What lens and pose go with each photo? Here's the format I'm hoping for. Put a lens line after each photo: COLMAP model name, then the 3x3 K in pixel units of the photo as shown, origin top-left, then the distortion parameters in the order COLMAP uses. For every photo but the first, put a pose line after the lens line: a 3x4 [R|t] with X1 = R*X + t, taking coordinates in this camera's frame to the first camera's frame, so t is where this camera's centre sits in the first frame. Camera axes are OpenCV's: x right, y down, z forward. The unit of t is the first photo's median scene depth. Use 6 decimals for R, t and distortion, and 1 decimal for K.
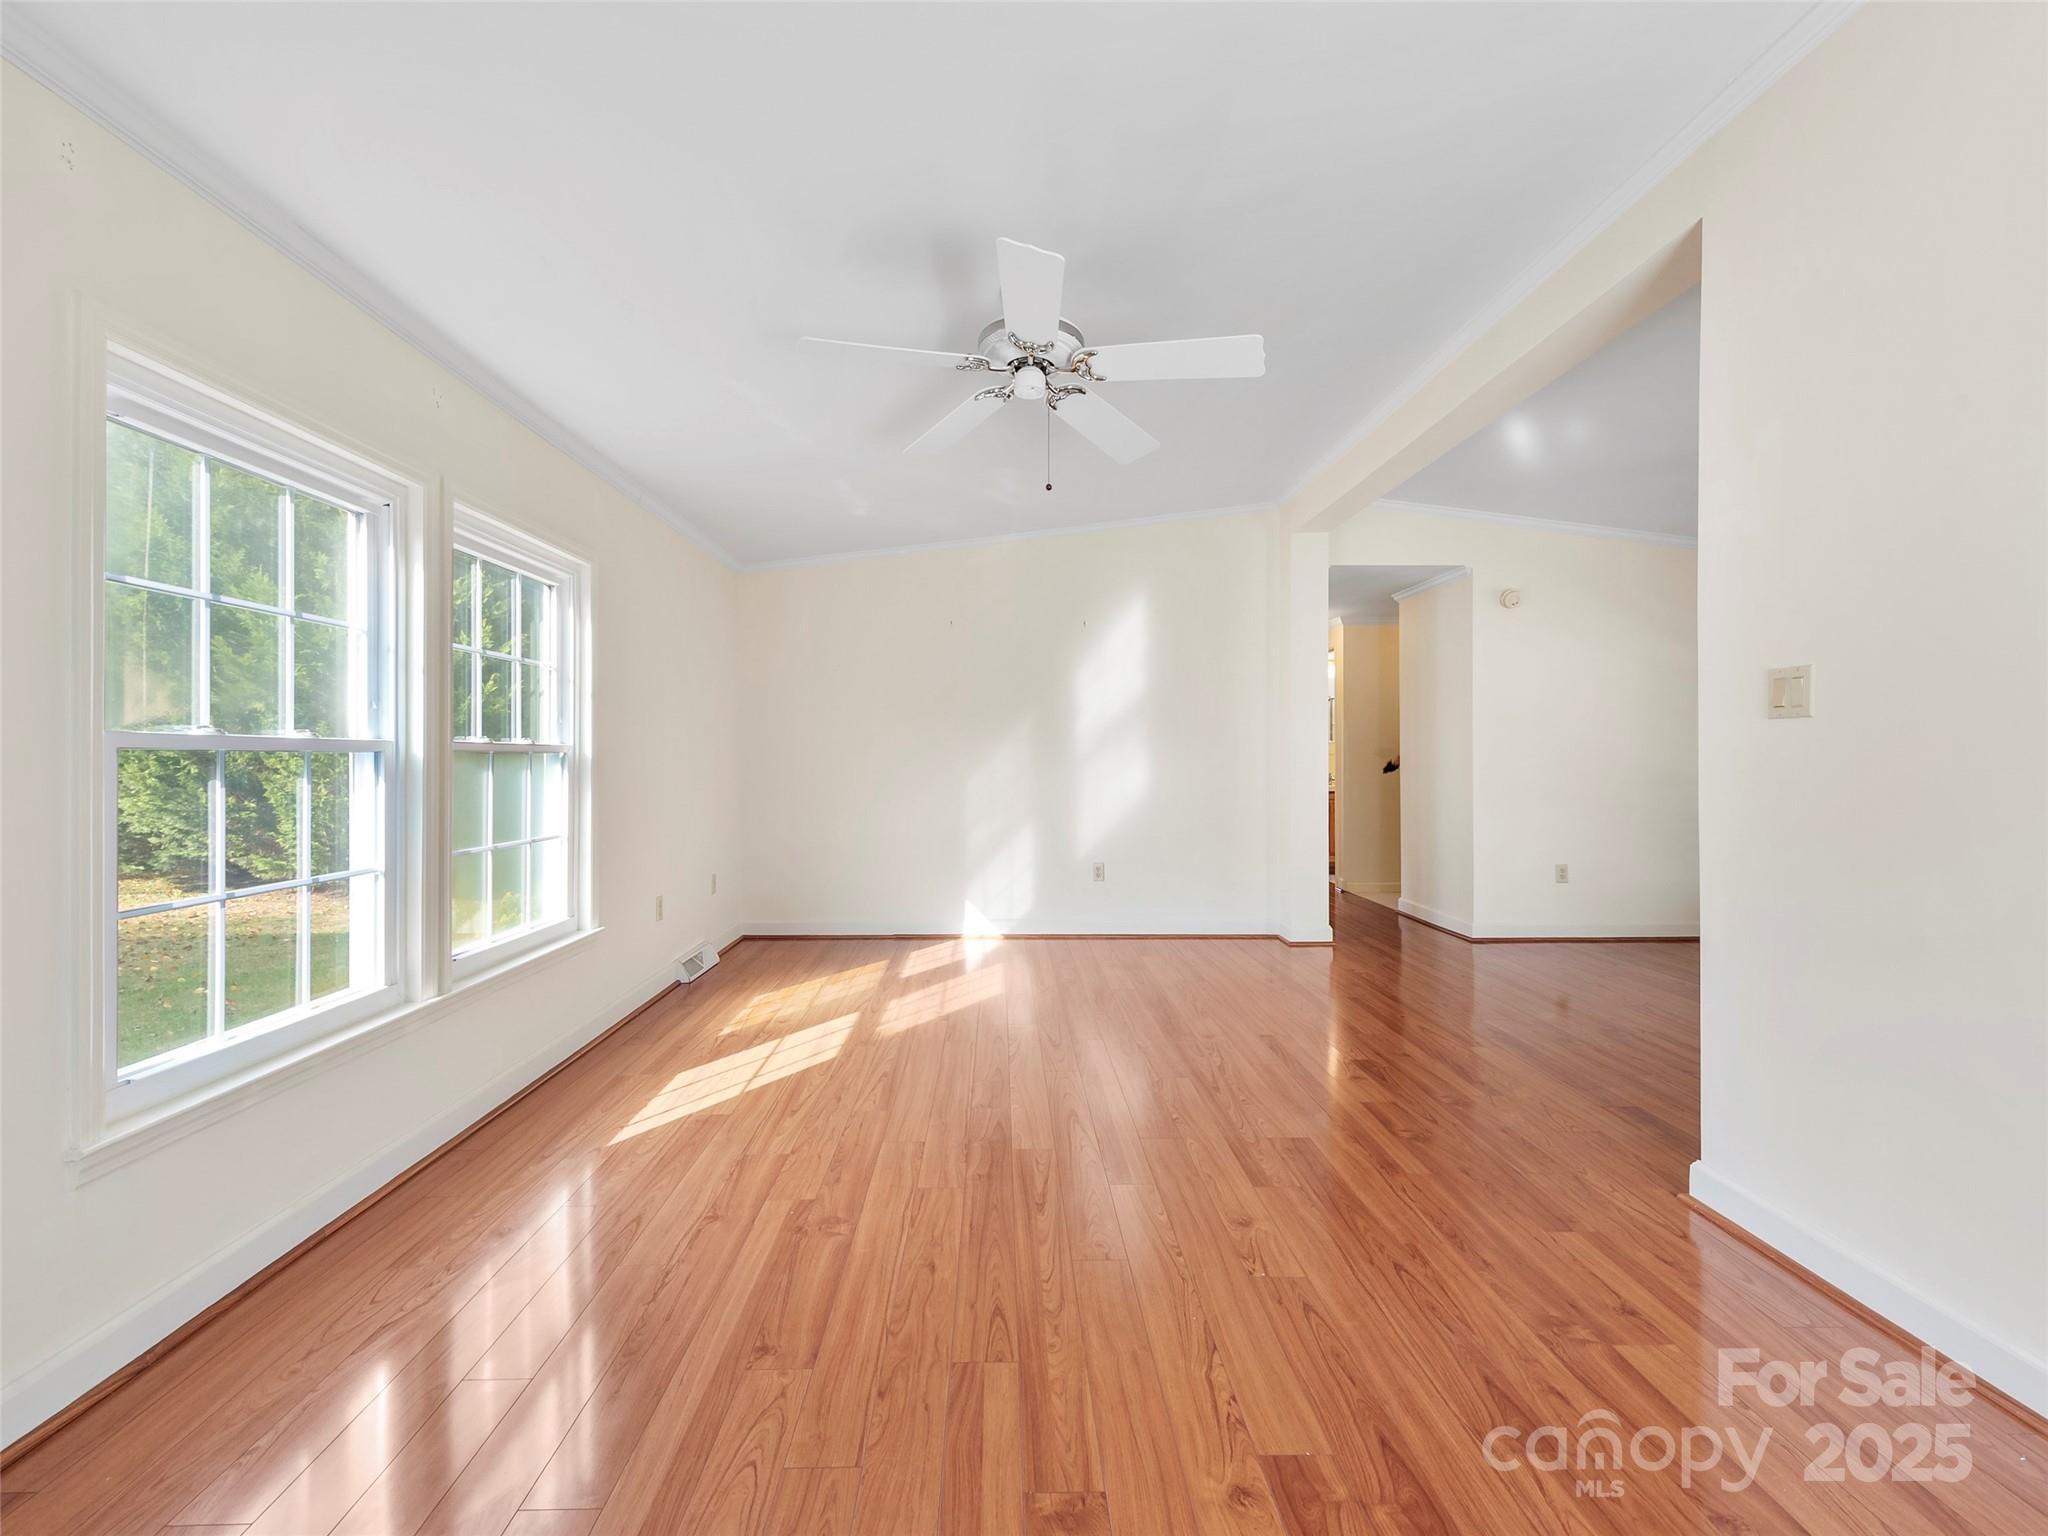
lens RADIAL K [[898.5, 0, 1021.8], [0, 898.5, 762.1], [0, 0, 1]] dist [0.010641, -0.000955]
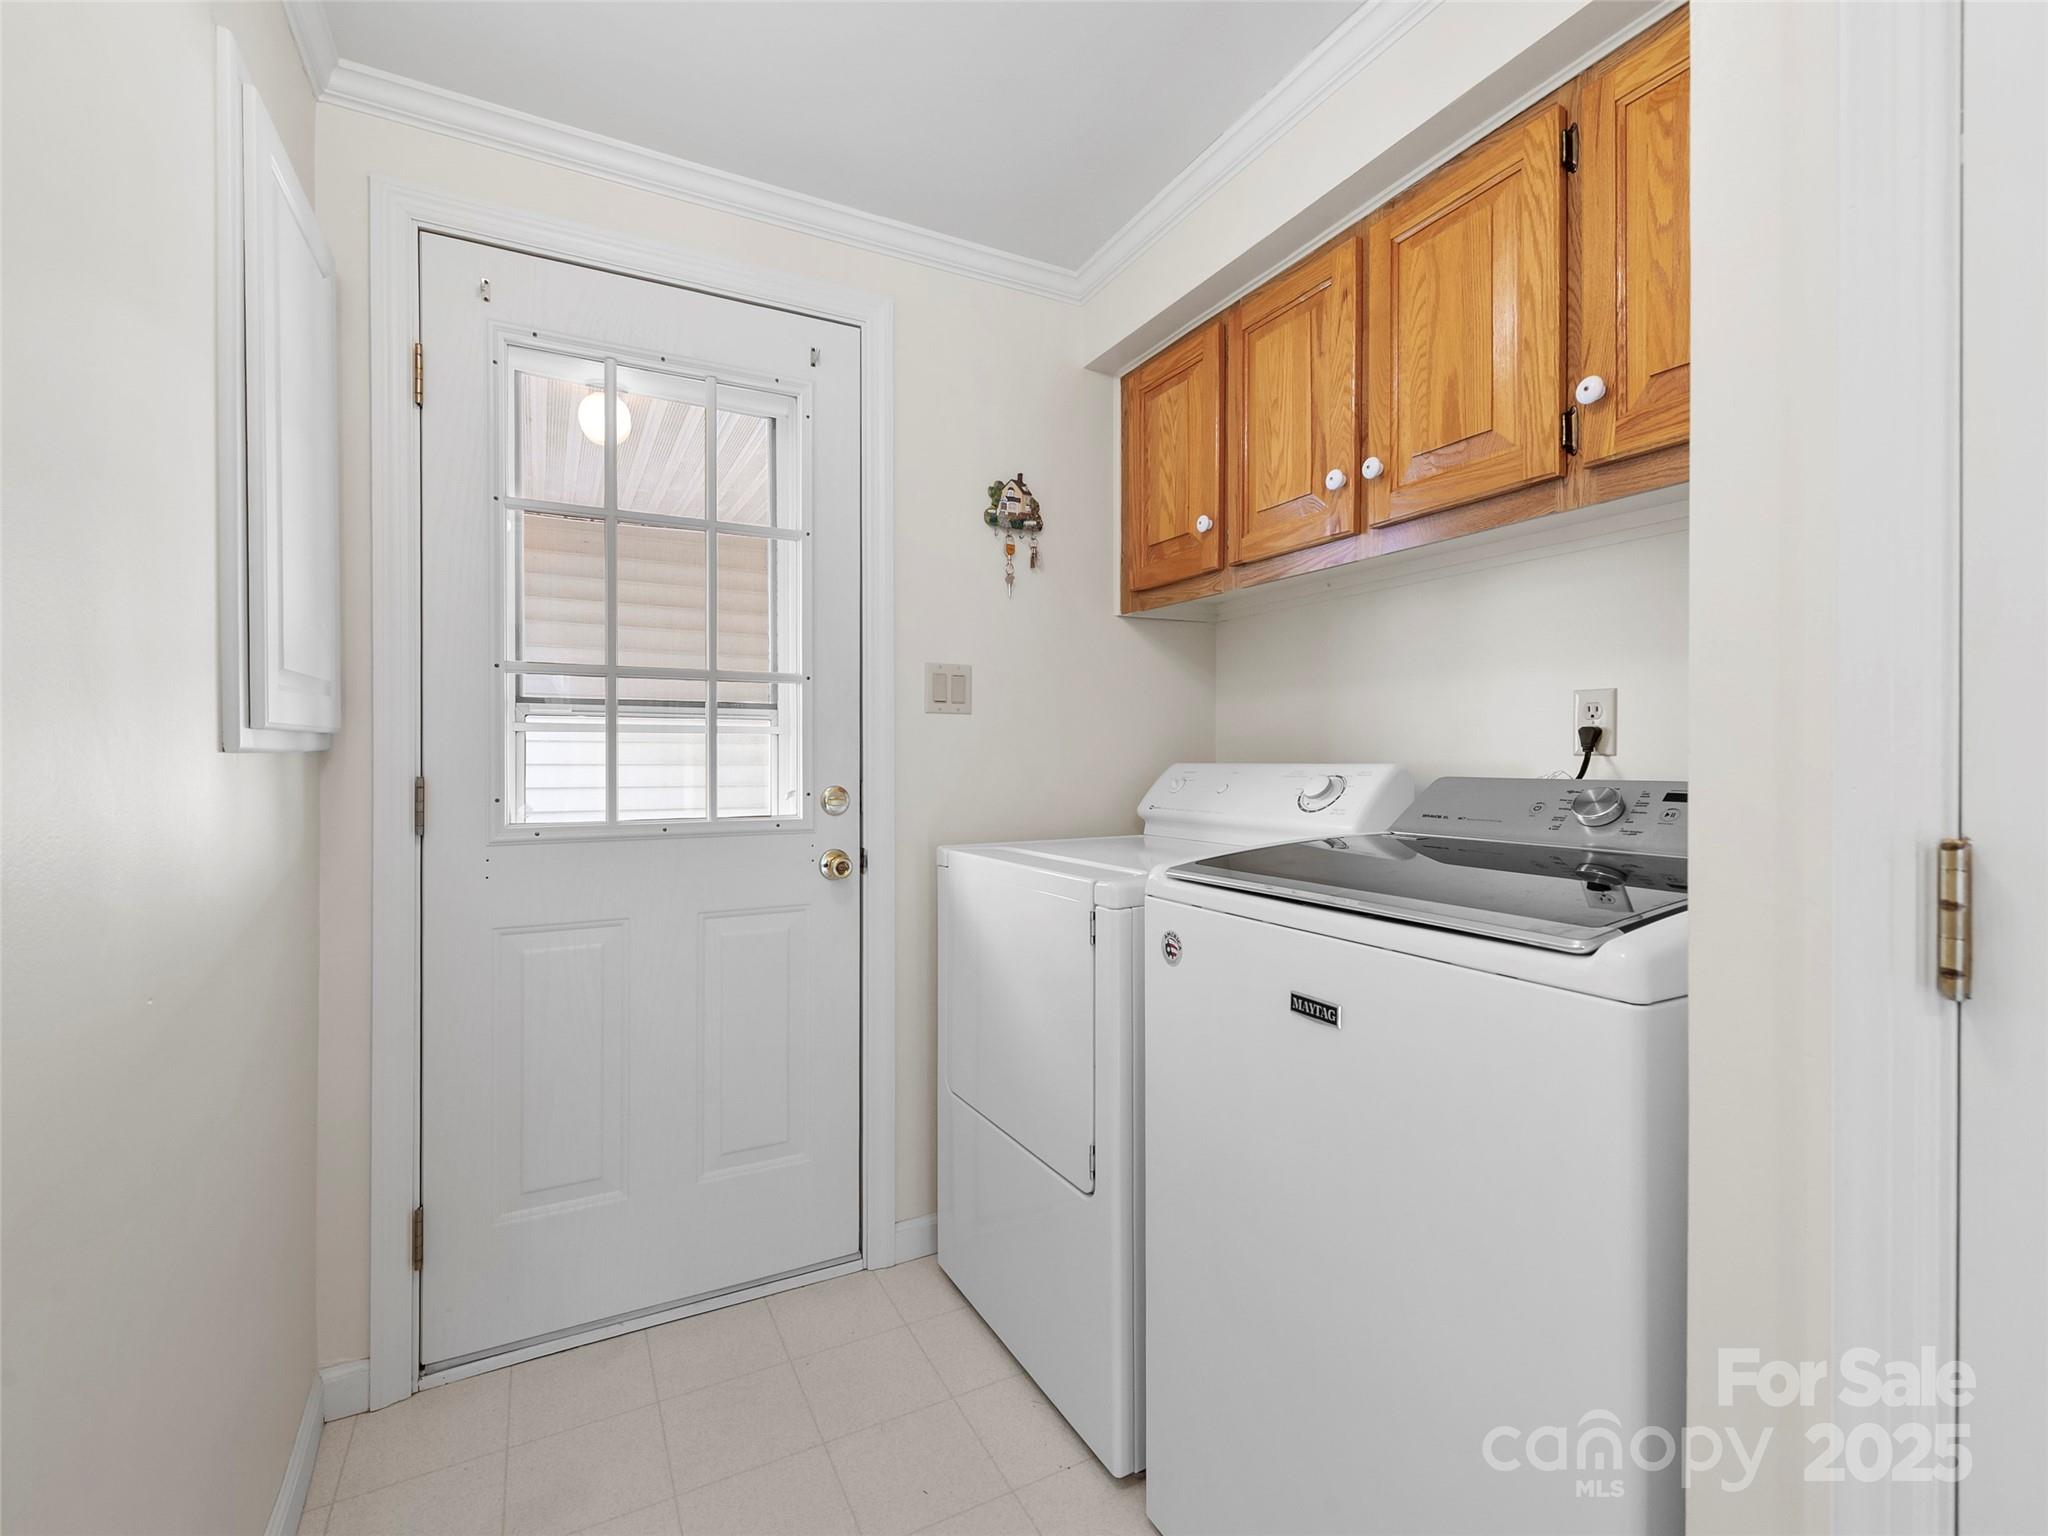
lens RADIAL K [[898.5, 0, 1021.8], [0, 898.5, 762.1], [0, 0, 1]] dist [0.010641, -0.000955]
pose [[0.999965, -0.004843, -0.006850, 0.933292], [0.004842, 0.999988, -0.000145, 0.006798], [0.006851, 0.000112, 0.999977, -0.000983]]
